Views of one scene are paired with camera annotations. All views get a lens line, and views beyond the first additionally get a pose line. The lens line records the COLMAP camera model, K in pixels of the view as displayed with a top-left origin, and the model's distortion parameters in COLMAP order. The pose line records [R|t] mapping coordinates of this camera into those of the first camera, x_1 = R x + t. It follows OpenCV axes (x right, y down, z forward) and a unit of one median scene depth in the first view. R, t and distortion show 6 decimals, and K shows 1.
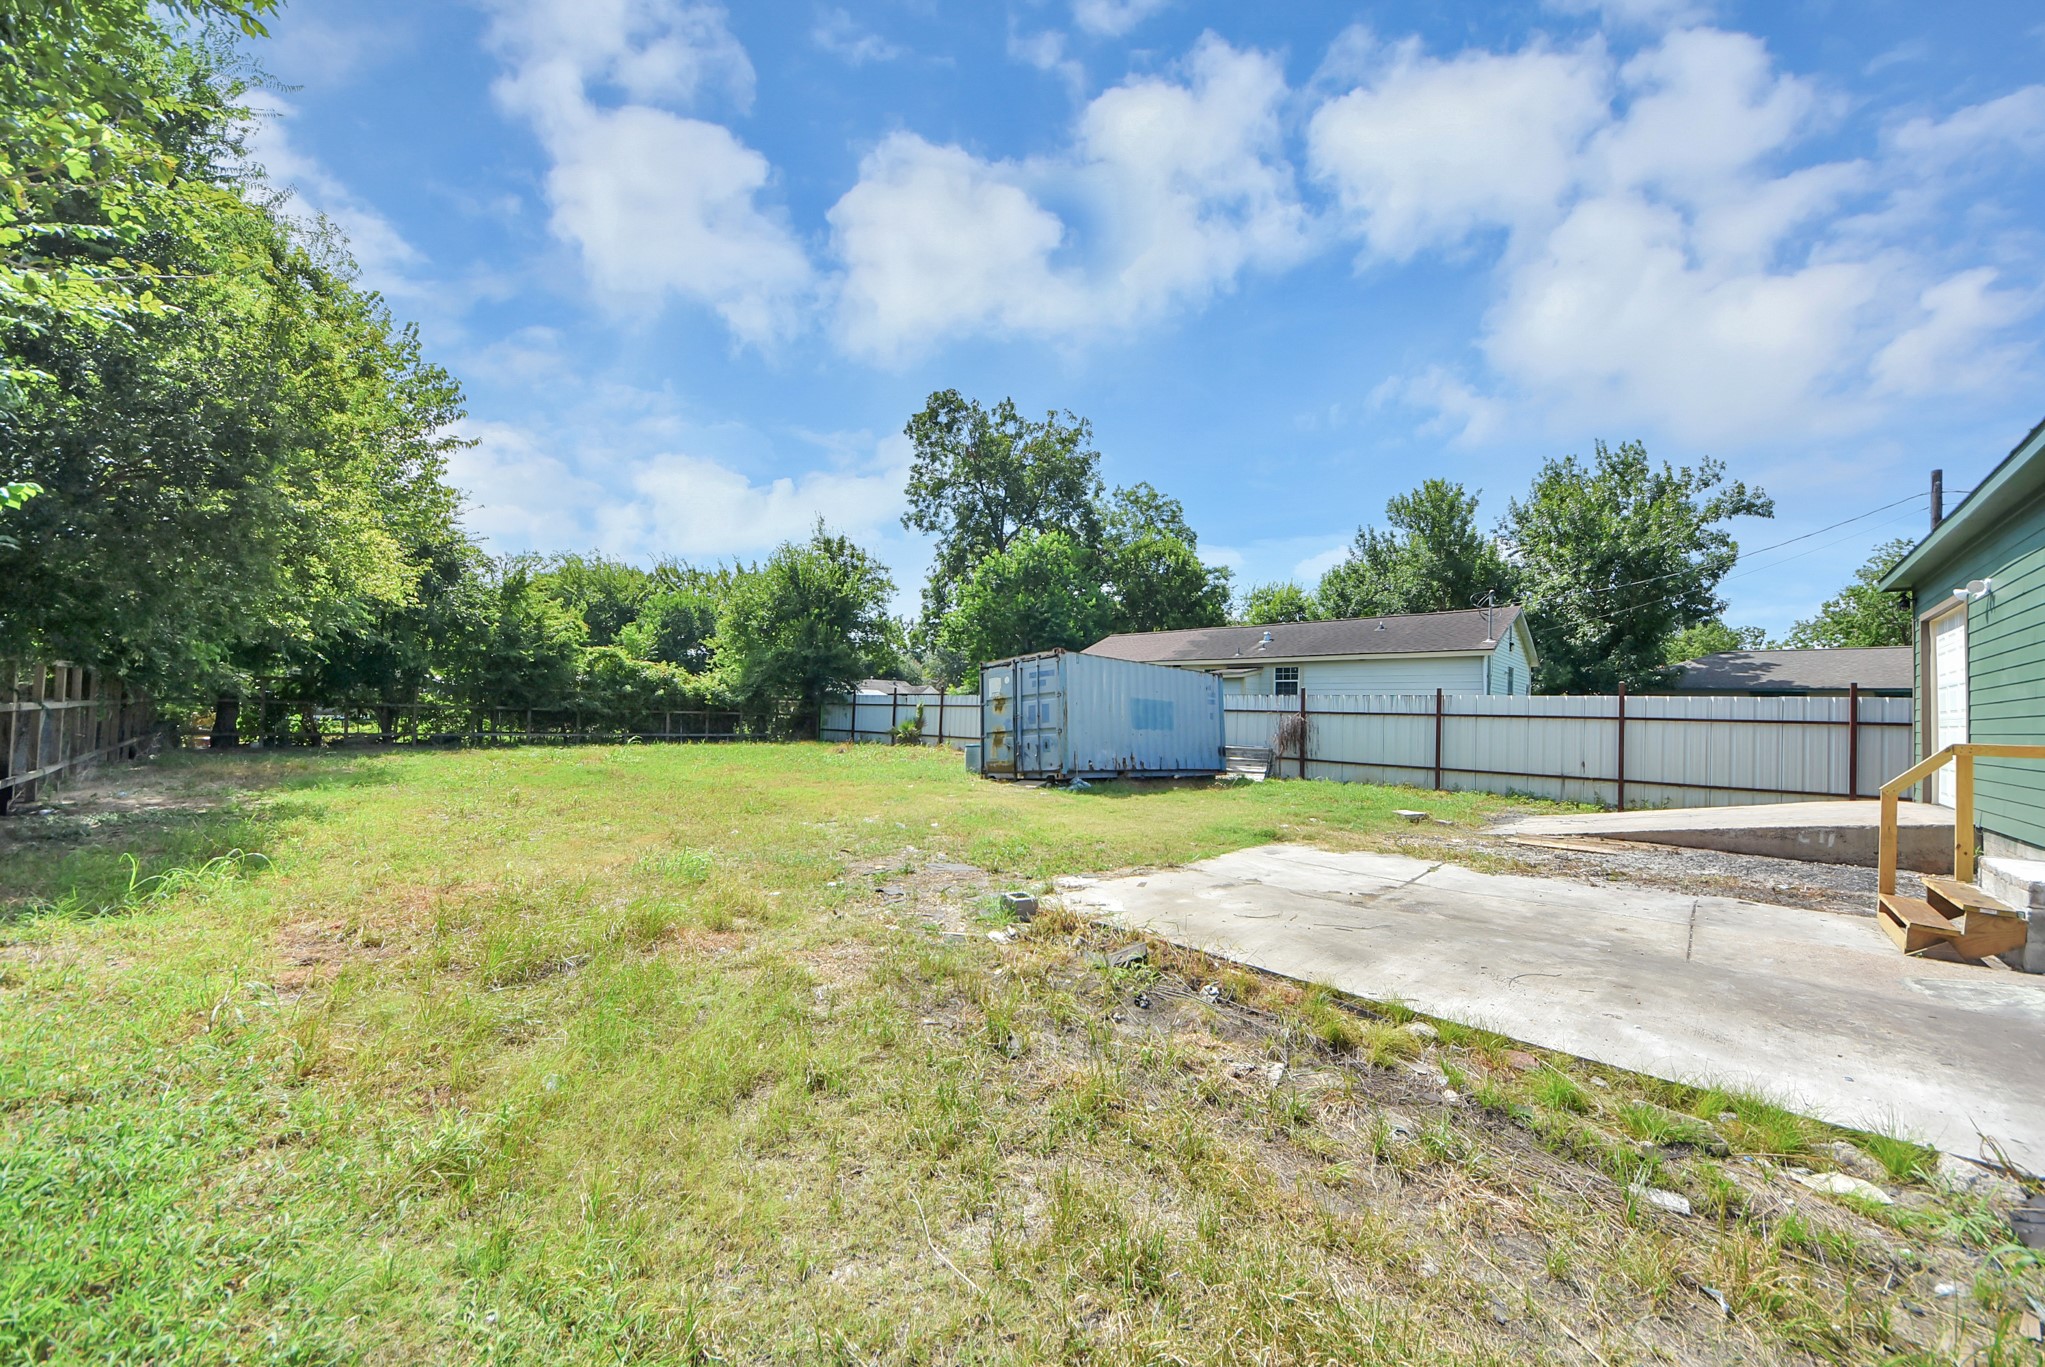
lens RADIAL K [[731.6, 0, 1022.5], [0, 731.6, 683.5], [0, 0, 1]] dist [0.019089, -0.000075]
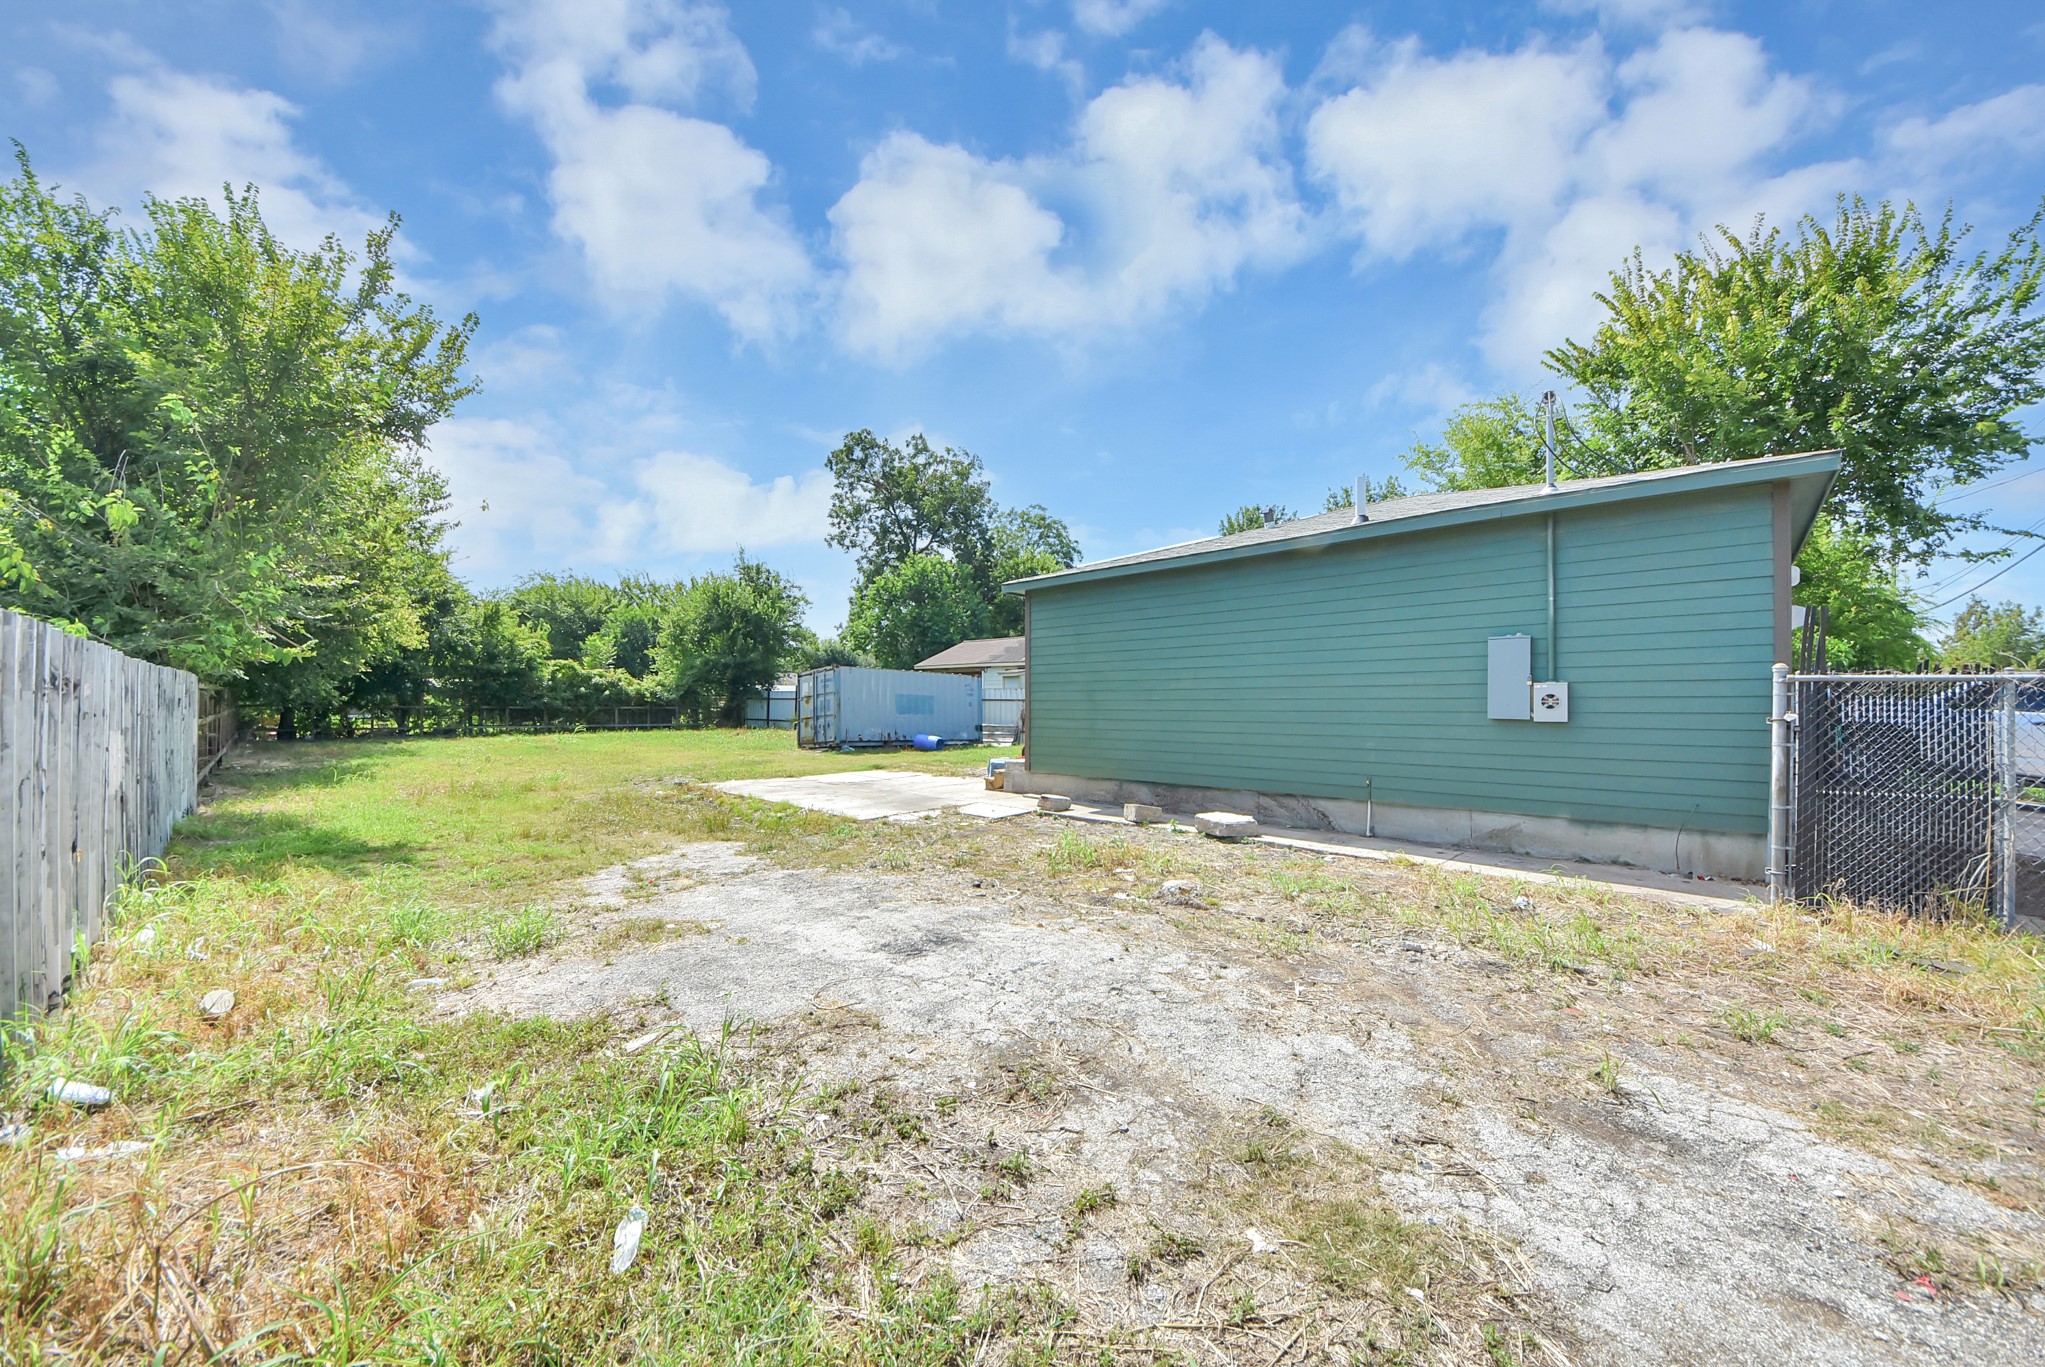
lens RADIAL K [[715.4, 0, 1022.5], [0, 715.4, 683.5], [0, 0, 1]] dist [-0.000195, 0.000070]
pose [[0.999595, -0.018912, 0.021261, 0.178323], [0.018525, 0.999662, 0.018241, -0.011595], [-0.021599, -0.017840, 0.999608, -0.234963]]
